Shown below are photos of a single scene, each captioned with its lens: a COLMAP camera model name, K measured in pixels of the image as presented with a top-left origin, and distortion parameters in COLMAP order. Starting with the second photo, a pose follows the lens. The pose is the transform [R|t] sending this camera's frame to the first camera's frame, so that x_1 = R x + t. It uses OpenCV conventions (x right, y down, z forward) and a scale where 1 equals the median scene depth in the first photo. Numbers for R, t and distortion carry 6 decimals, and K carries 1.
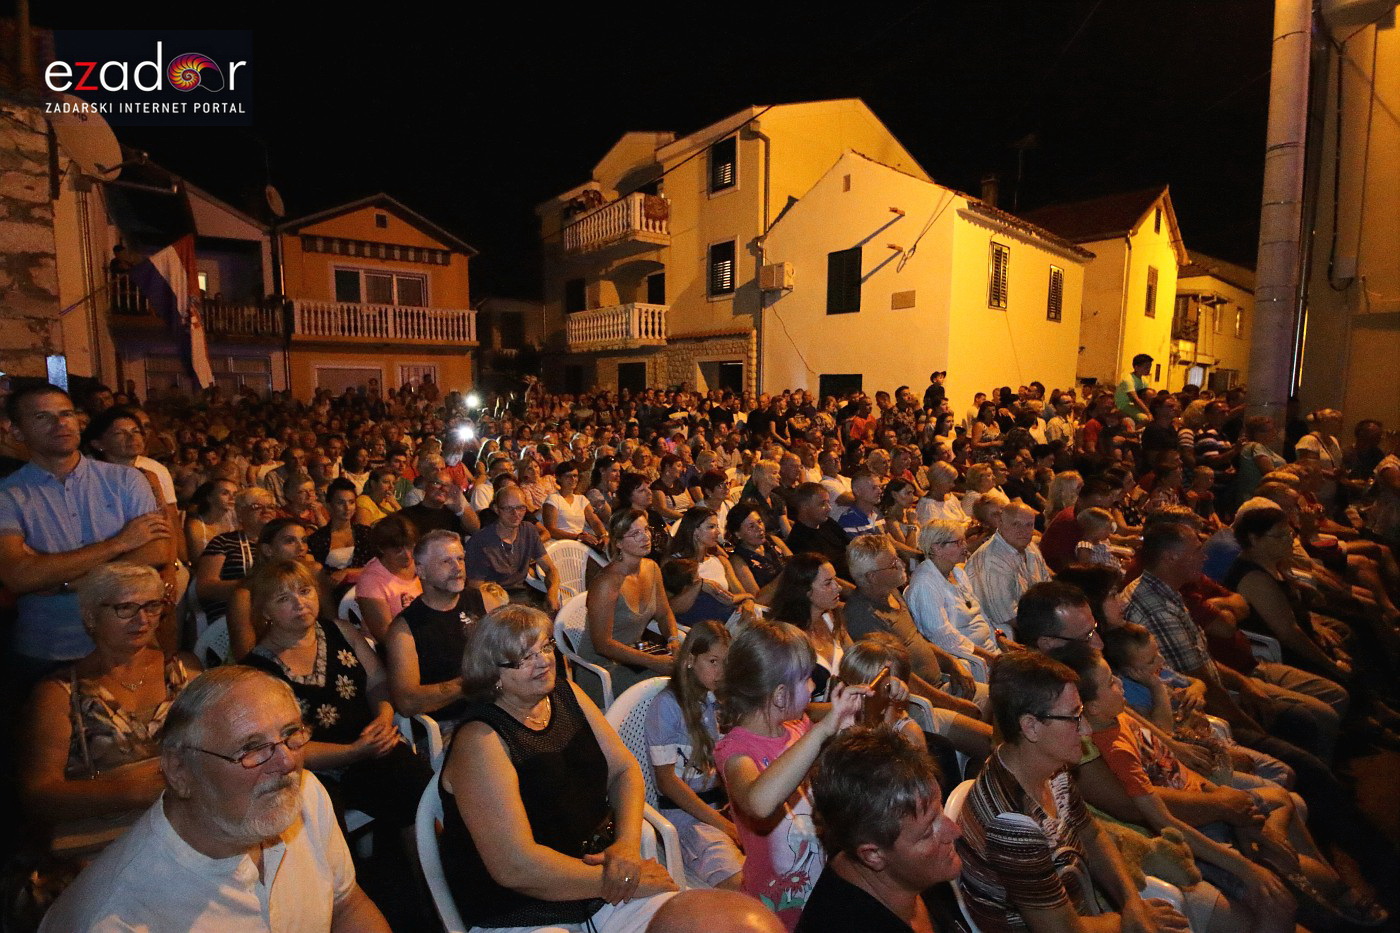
lens RADIAL K [[708.3, 0, 707.2], [0, 708.3, 469.6], [0, 0, 1]] dist [-0.002493, -0.015075]
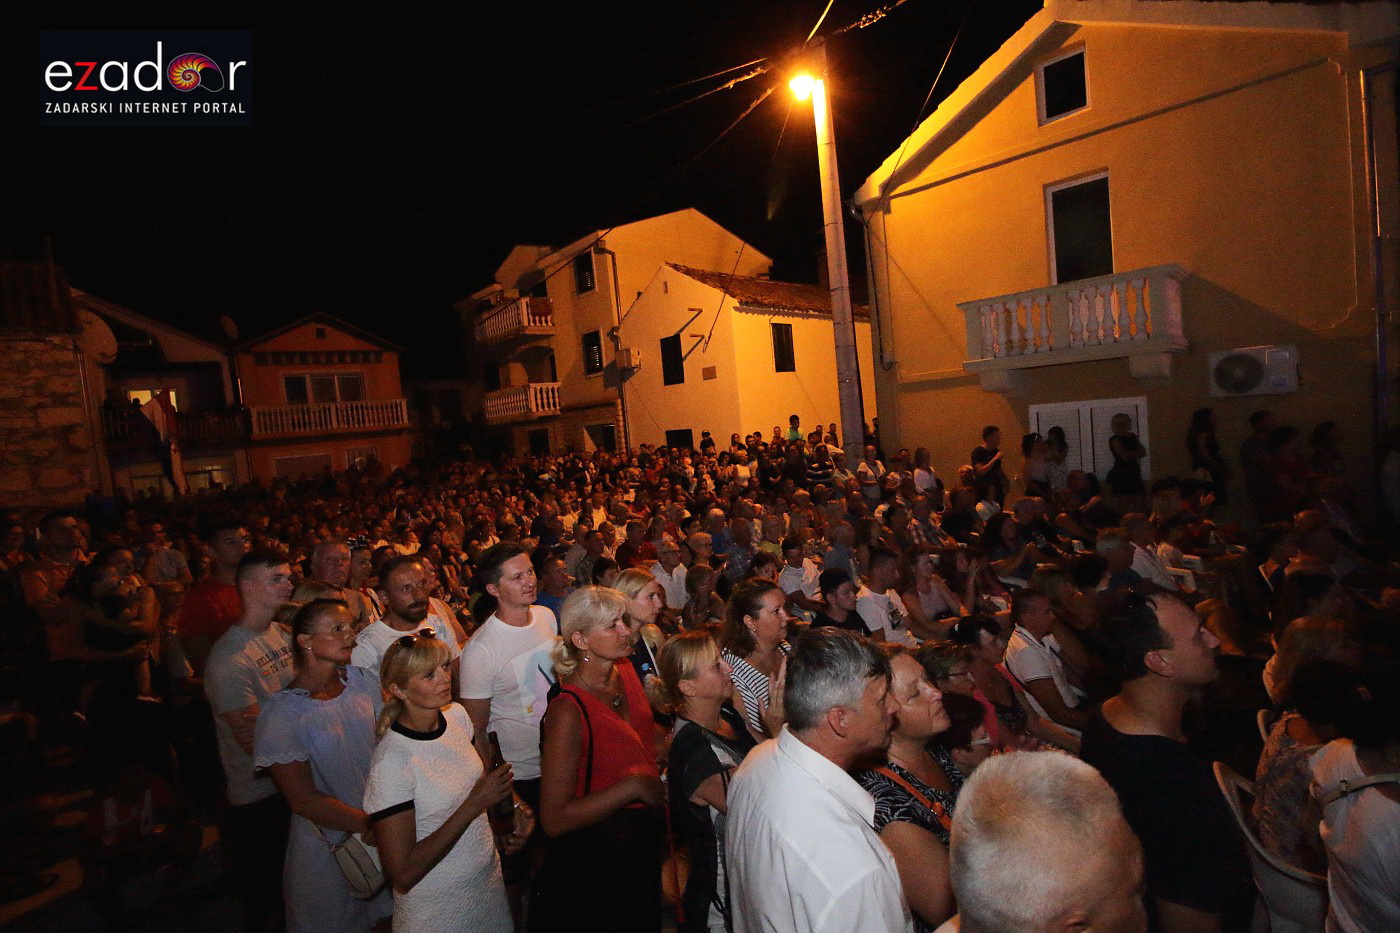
lens RADIAL K [[708.3, 0, 714.1], [0, 708.3, 463.2], [0, 0, 1]] dist [-0.002493, -0.015075]
pose [[0.994509, -0.098795, 0.034505, 0.161370], [0.100612, 0.993369, -0.055631, 0.004387], [-0.028781, 0.058797, 0.997855, -0.237015]]
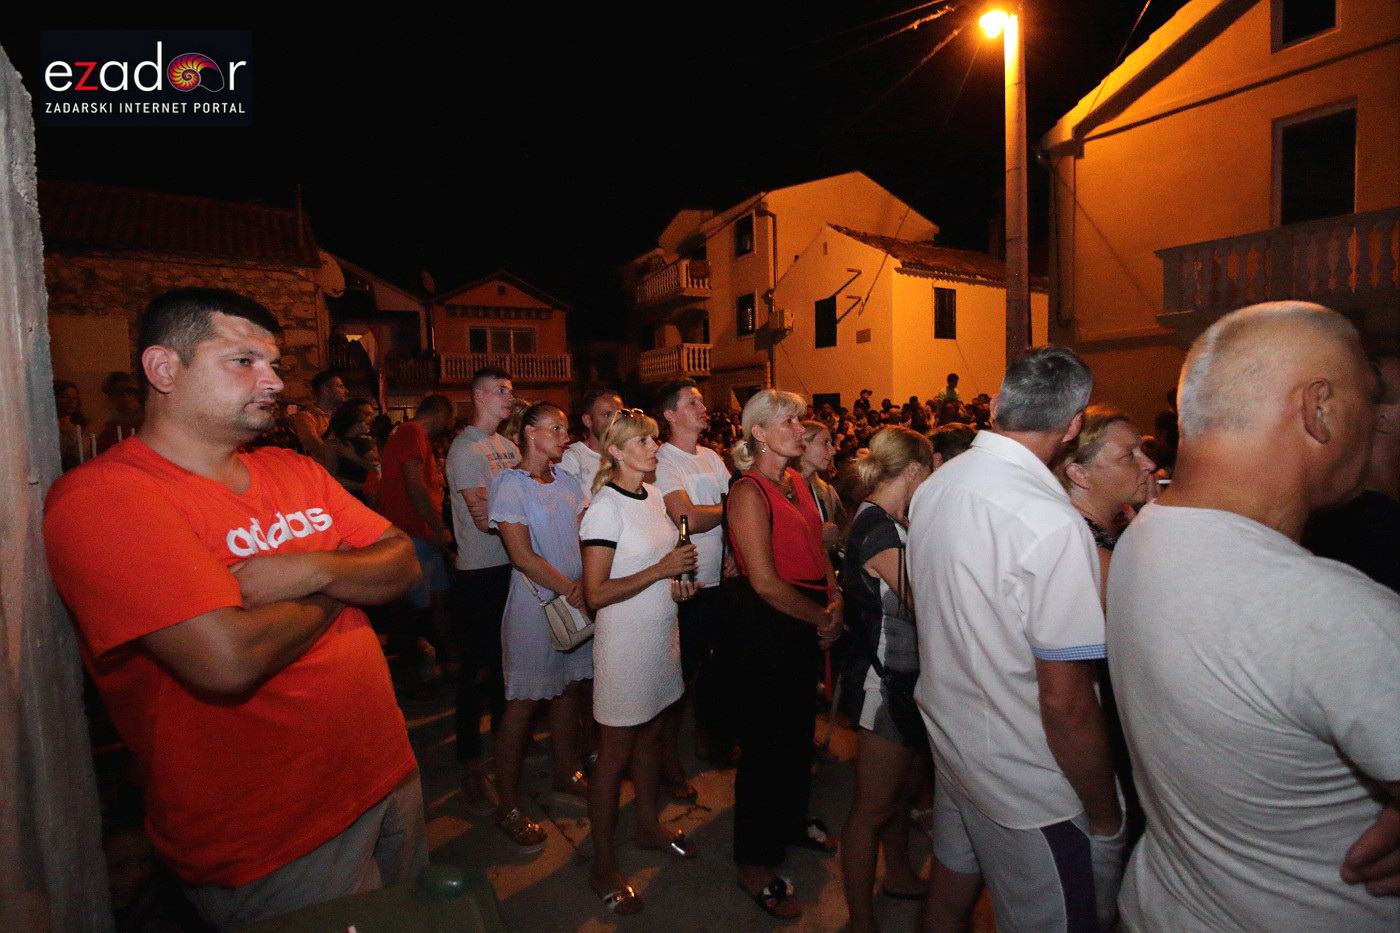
lens RADIAL K [[708.3, 0, 687.7], [0, 708.3, 463.0], [0, 0, 1]] dist [-0.002493, -0.015075]
pose [[0.980506, -0.016041, -0.195835, 0.152429], [0.007711, 0.999036, -0.043227, 0.036320], [0.196339, 0.040874, 0.979684, -0.246821]]
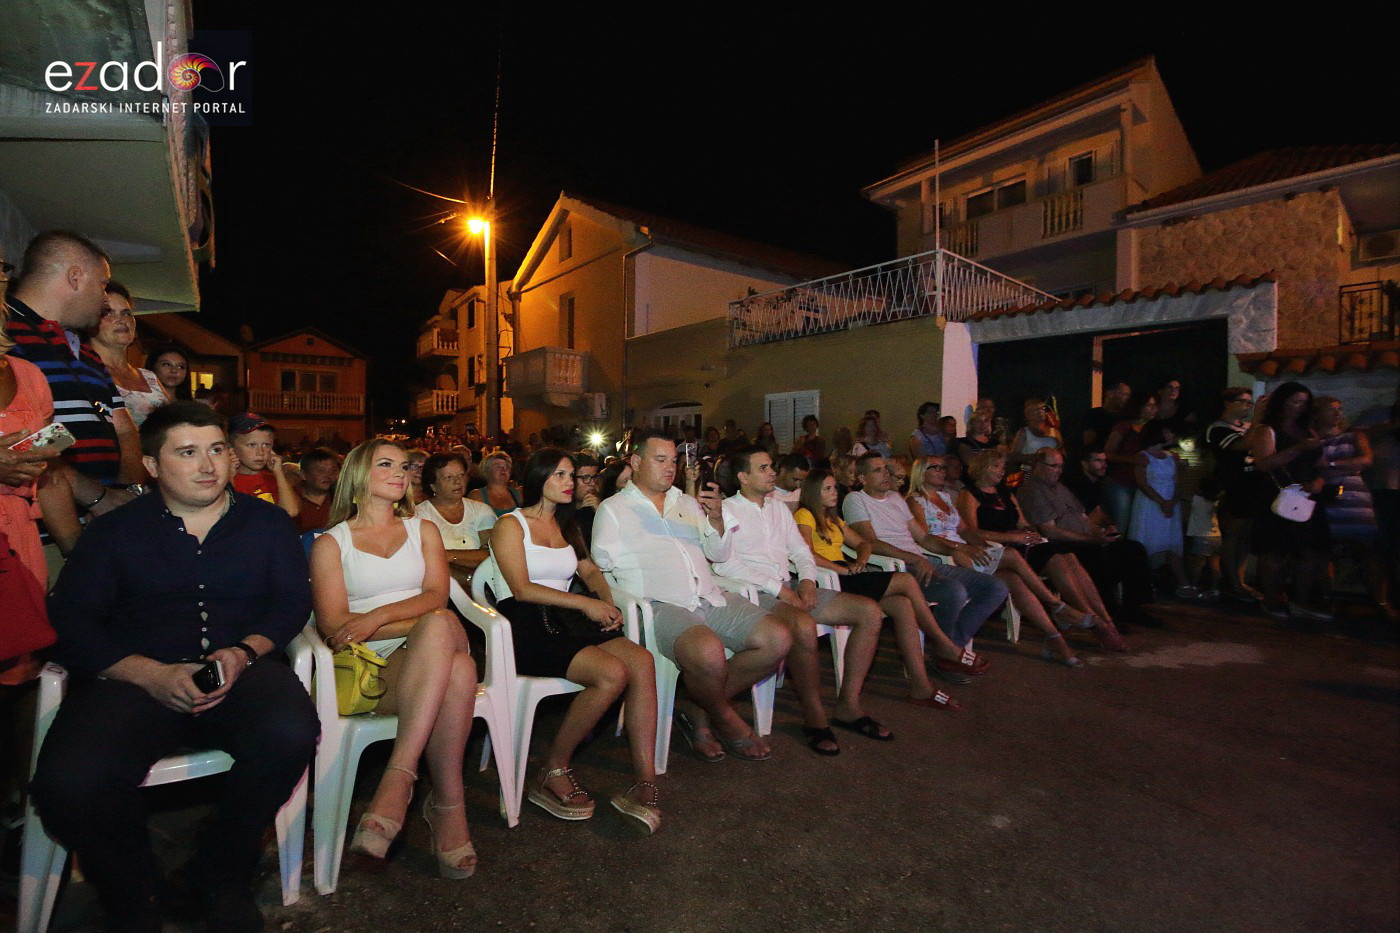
lens RADIAL K [[708.3, 0, 709.0], [0, 708.3, 458.1], [0, 0, 1]] dist [-0.002493, -0.015075]
pose [[0.995239, 0.001579, -0.097450, 0.722068], [-0.012015, 0.994230, -0.106597, 0.101108], [0.096719, 0.107260, 0.989515, -0.604191]]
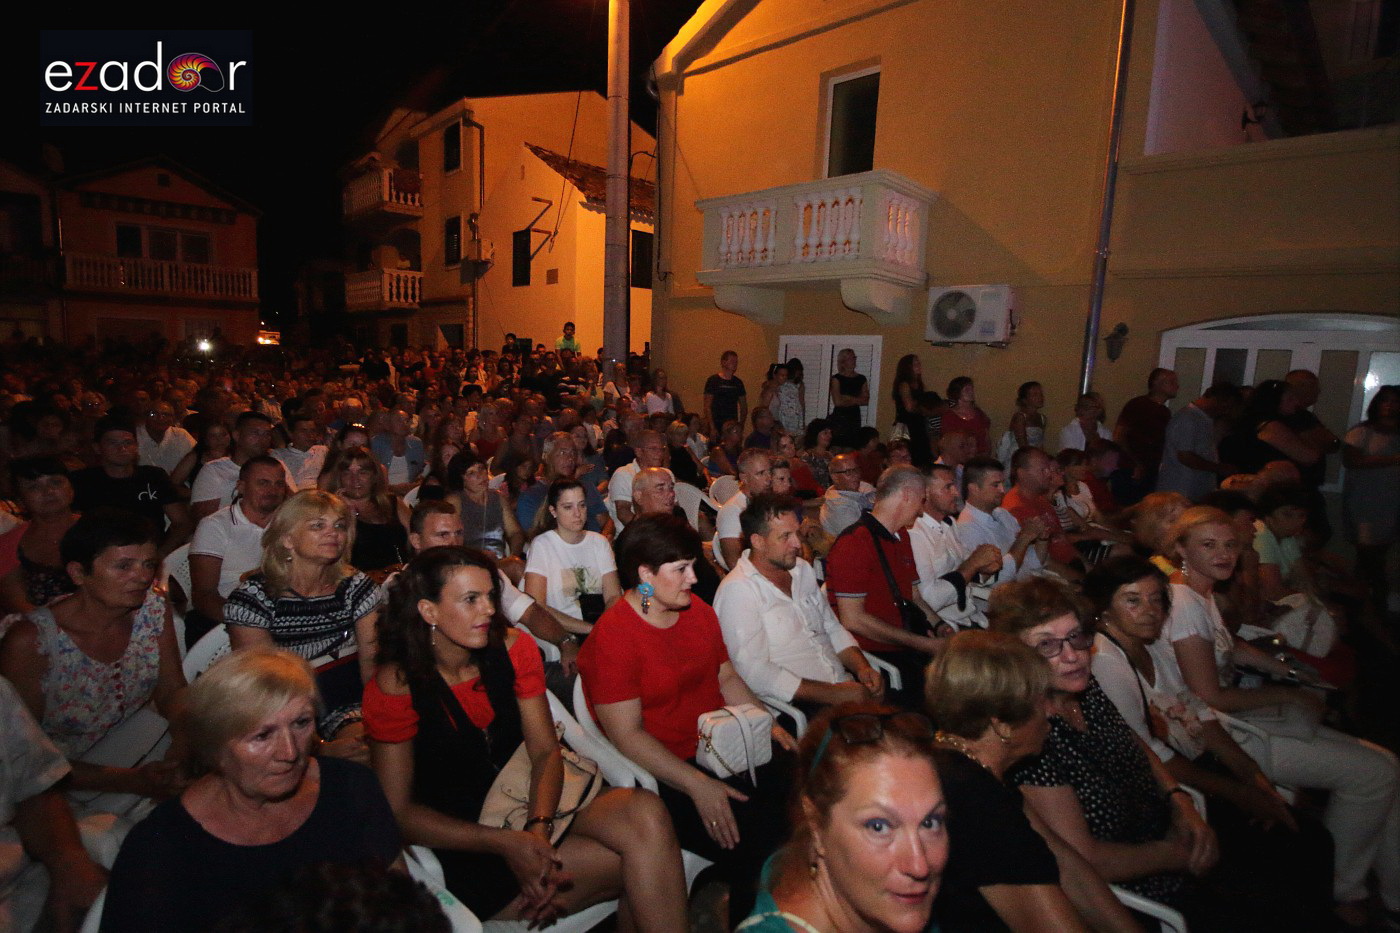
lens RADIAL K [[771.2, 0, 713.1], [0, 771.2, 466.2], [0, 0, 1]] dist [0.001935, -0.008007]
pose [[0.998502, 0.031382, 0.044823, 0.359078], [-0.032131, 0.999354, 0.016079, 0.034520], [-0.044289, -0.017496, 0.998866, -0.216442]]
